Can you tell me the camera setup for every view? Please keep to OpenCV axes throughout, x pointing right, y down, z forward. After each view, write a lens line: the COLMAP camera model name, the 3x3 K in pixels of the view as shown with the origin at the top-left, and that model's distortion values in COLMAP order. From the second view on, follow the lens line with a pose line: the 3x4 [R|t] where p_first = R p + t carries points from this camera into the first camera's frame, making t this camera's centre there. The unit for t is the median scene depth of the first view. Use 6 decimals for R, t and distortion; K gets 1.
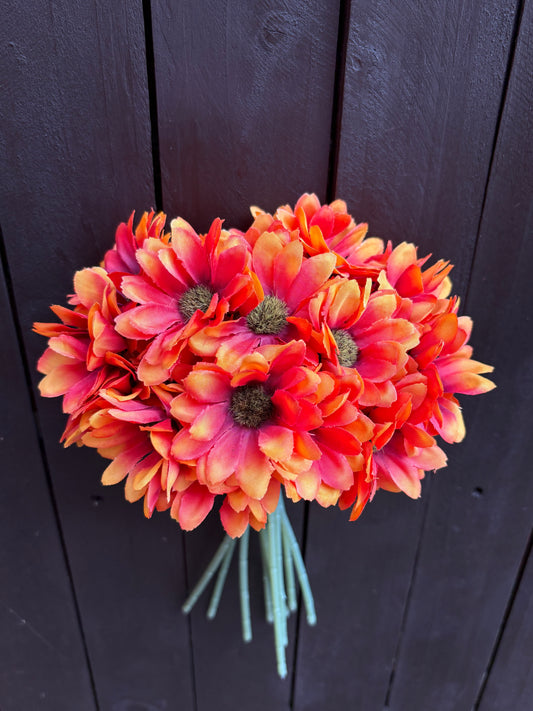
lens RADIAL K [[613.8, 0, 337.8], [0, 613.8, 317.1], [0, 0, 1]] dist [-0.001794, 0.002101]
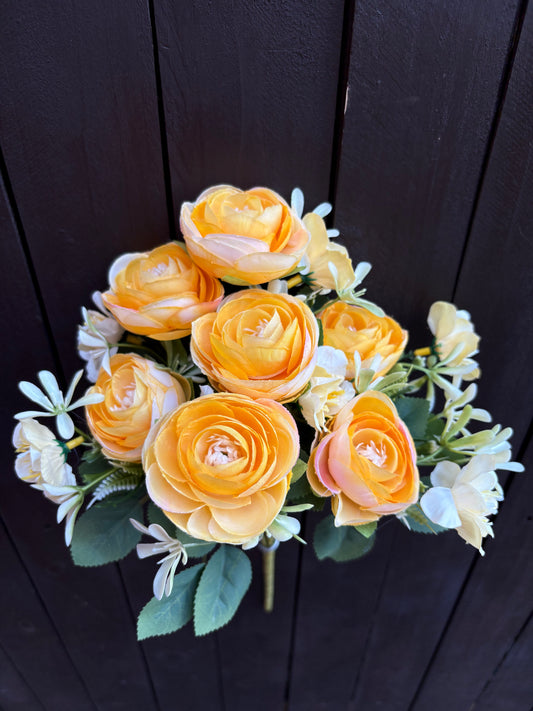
lens RADIAL K [[599.7, 0, 344.2], [0, 599.7, 369.1], [0, 0, 1]] dist [0.001954, -0.016202]
pose [[0.999806, 0.019474, 0.003001, 0.037034], [-0.019677, 0.978902, 0.203381, -0.392779], [0.001023, -0.203400, 0.979095, -0.220045]]
